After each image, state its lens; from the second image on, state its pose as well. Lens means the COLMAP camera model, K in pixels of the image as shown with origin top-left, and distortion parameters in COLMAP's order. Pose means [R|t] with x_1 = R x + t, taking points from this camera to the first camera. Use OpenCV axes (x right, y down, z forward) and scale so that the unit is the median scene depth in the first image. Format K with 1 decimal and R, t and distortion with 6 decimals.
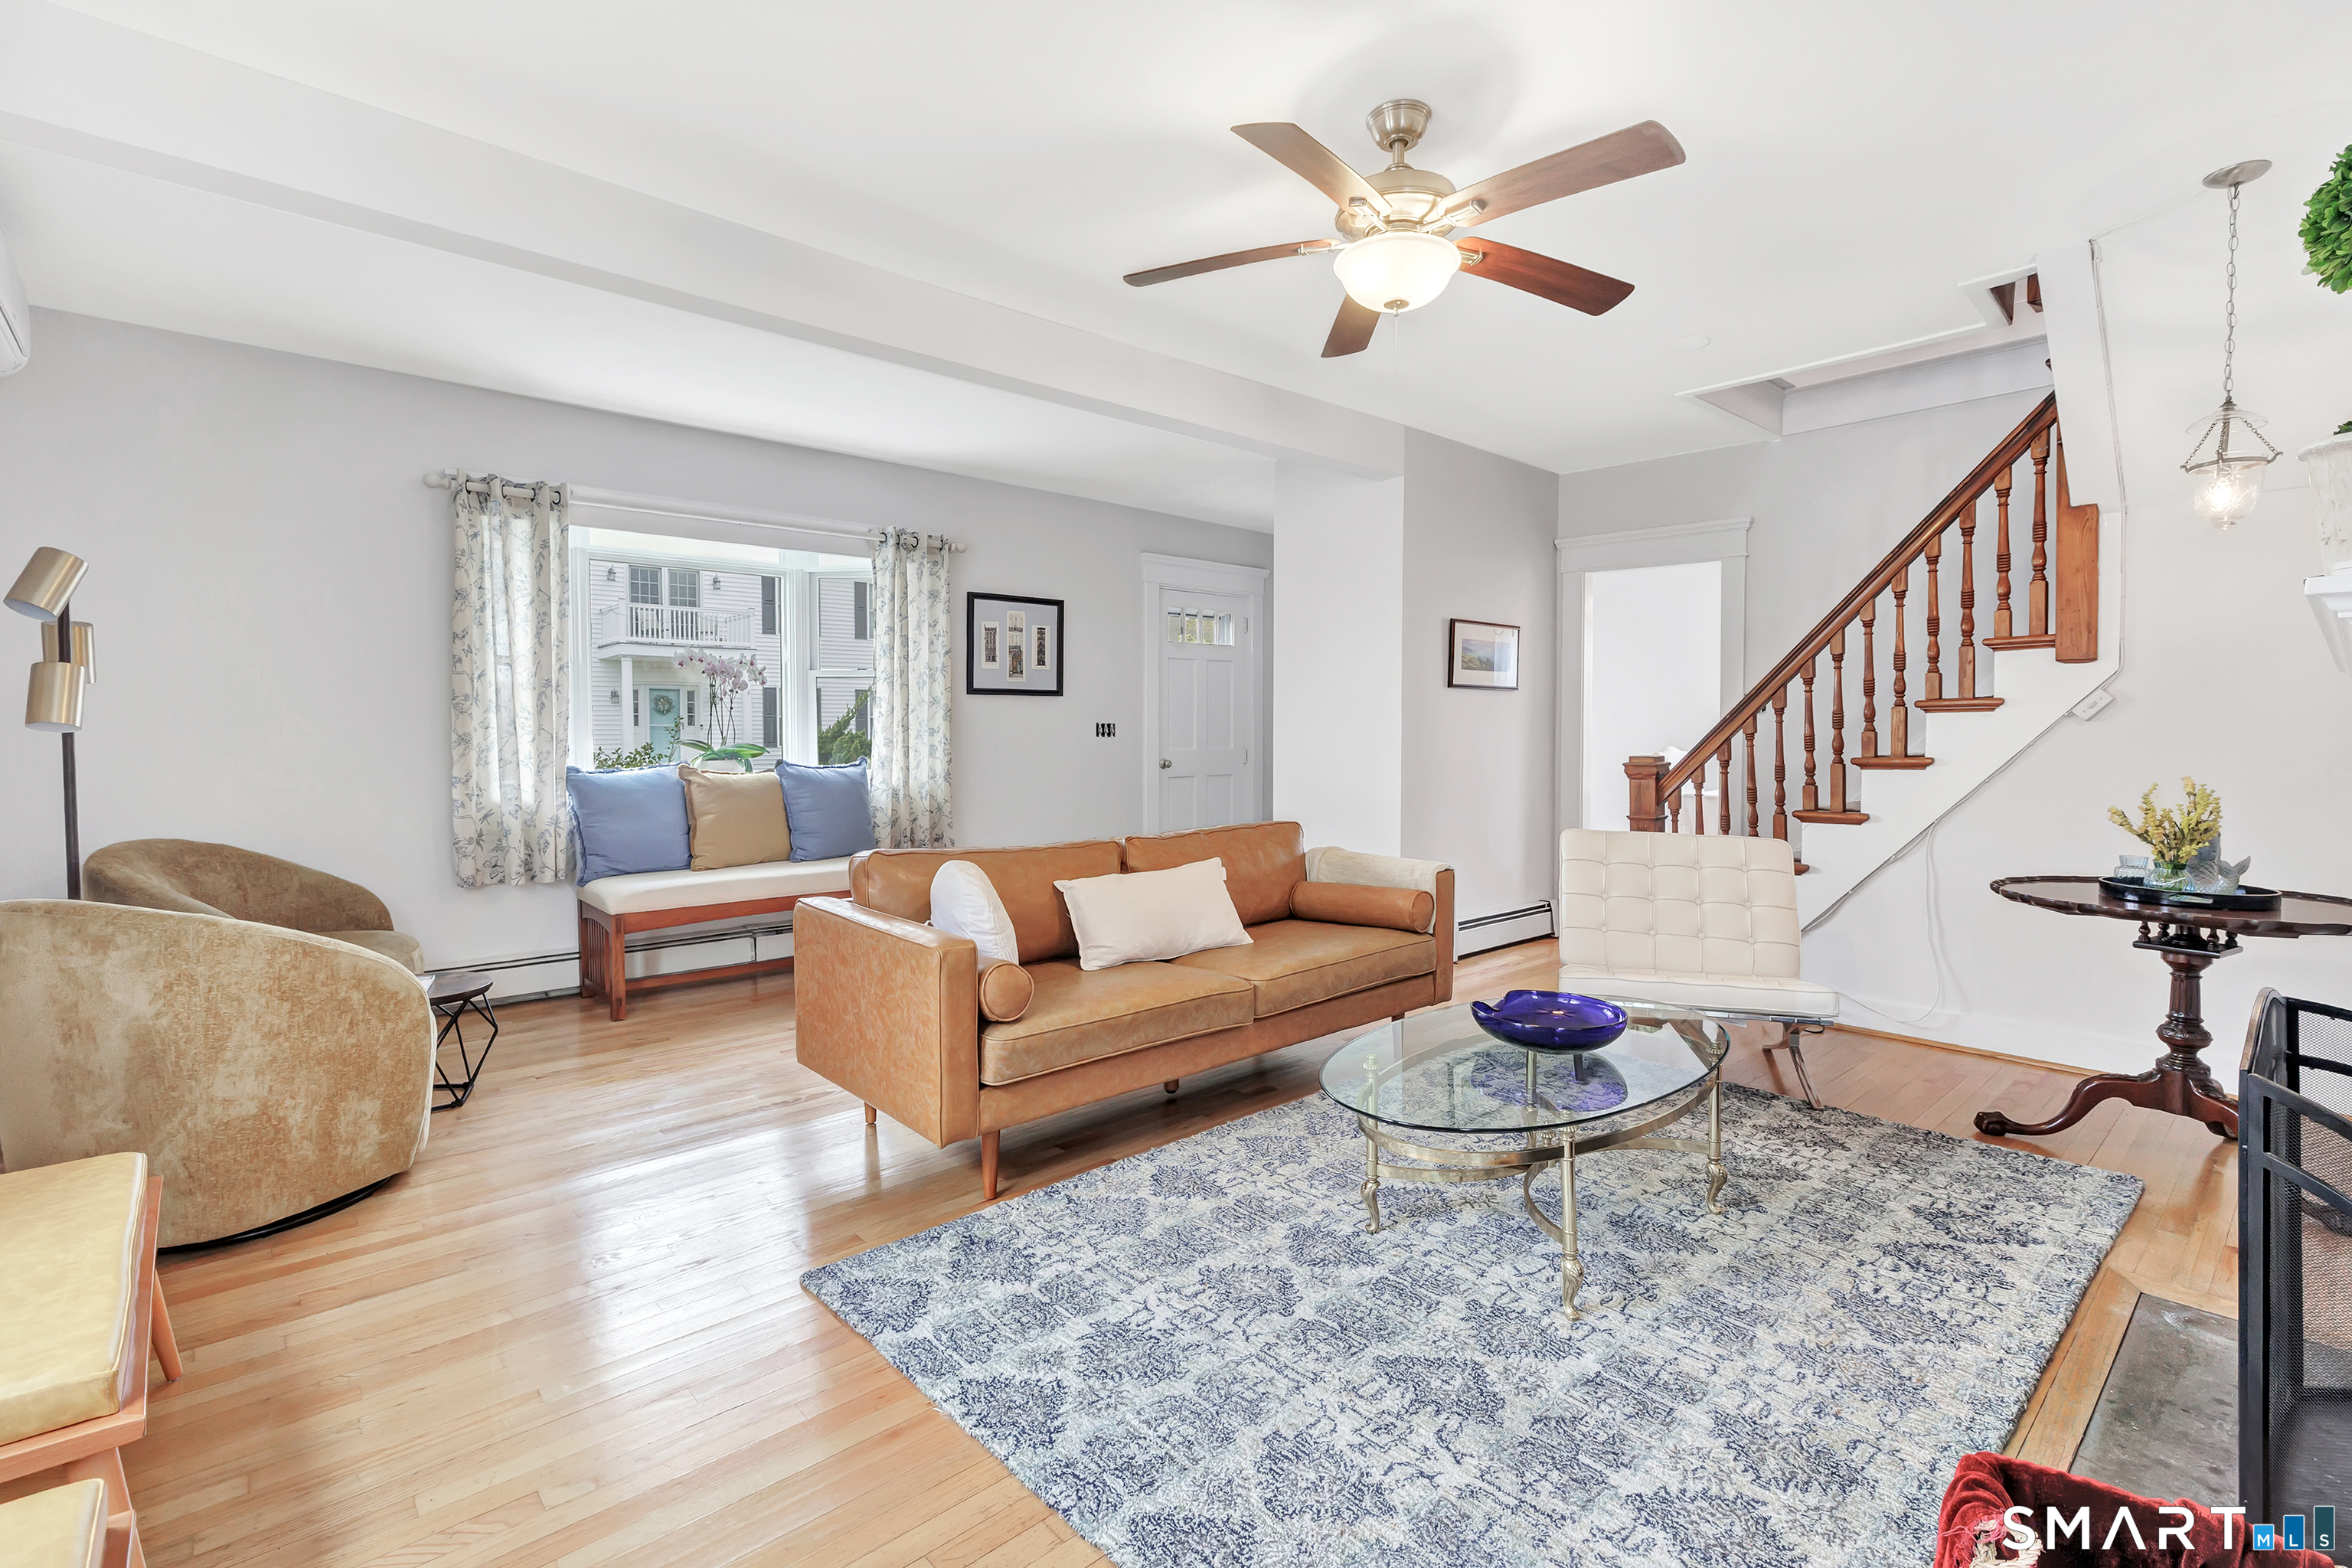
lens RADIAL K [[1052.6, 0, 1162.2], [0, 1052.6, 767.2], [0, 0, 1]] dist [-0.000287, 0.000390]
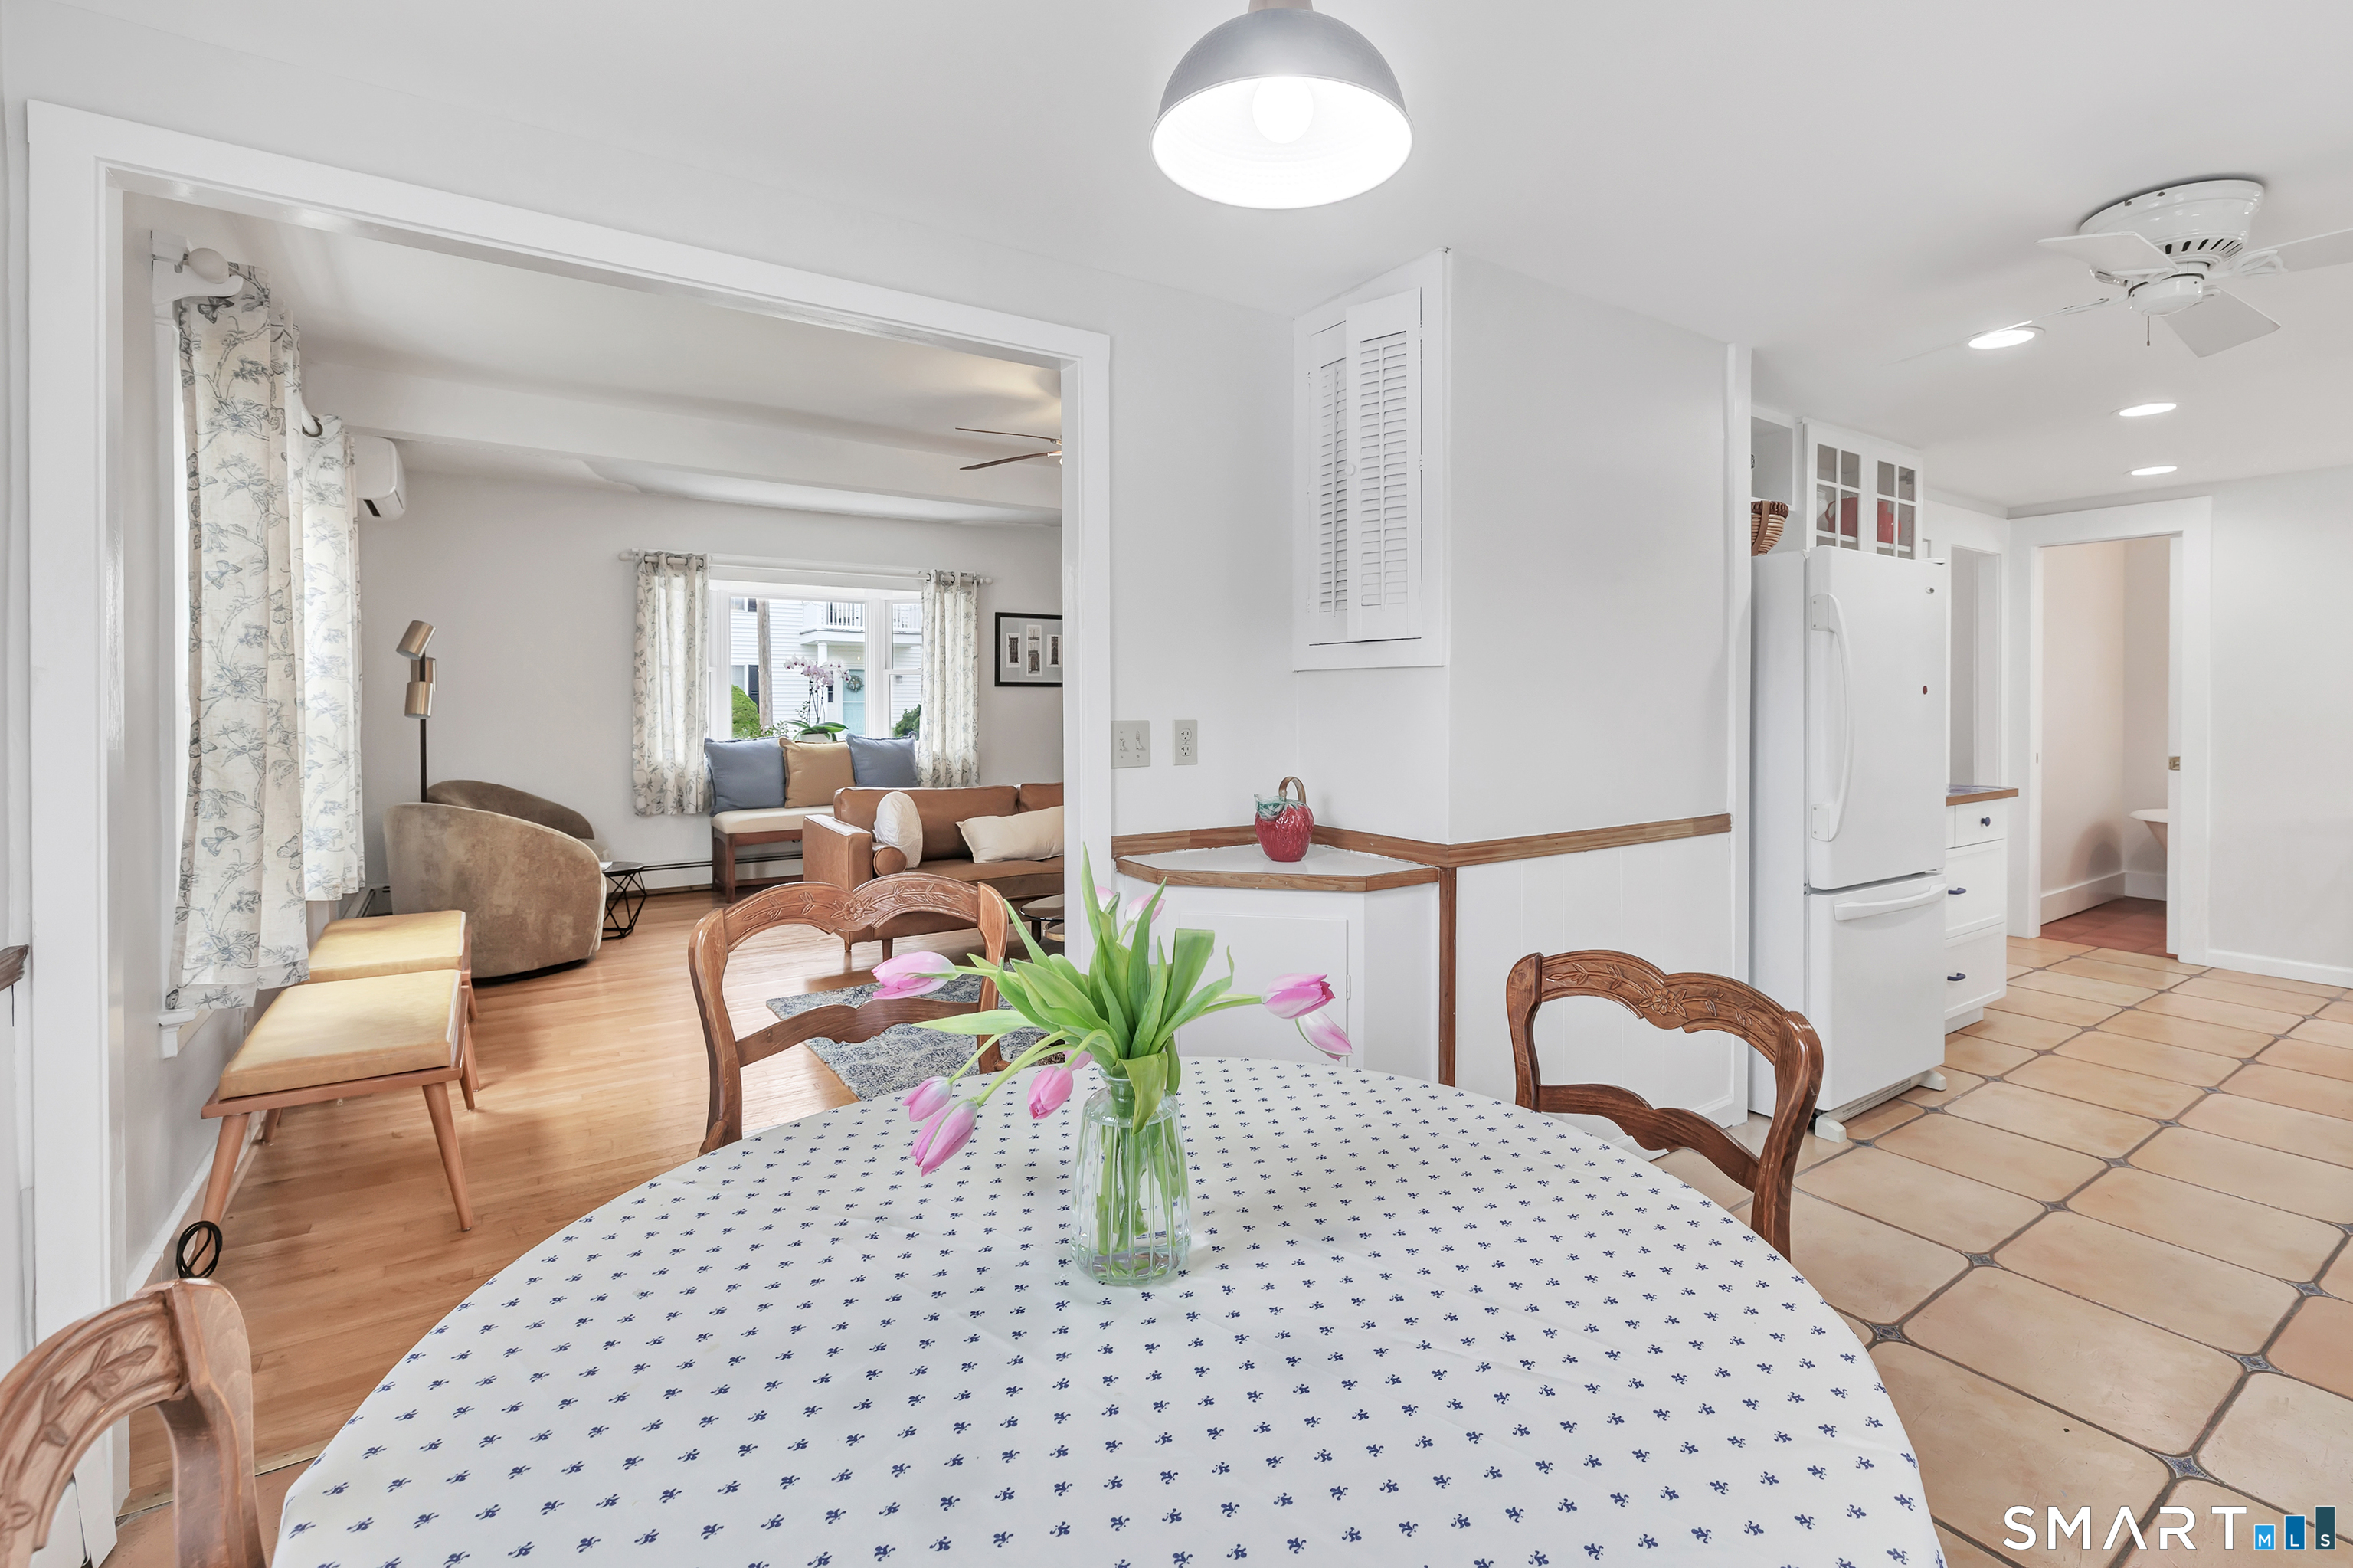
lens RADIAL K [[1053.1, 0, 1242.7], [0, 1053.1, 717.3], [0, 0, 1]] dist [-0.000287, 0.000390]
pose [[0.993764, 0.001533, -0.111496, 0.382957], [-0.003940, 0.999764, -0.021377, -0.001245], [0.111437, 0.021683, 0.993535, -0.434241]]
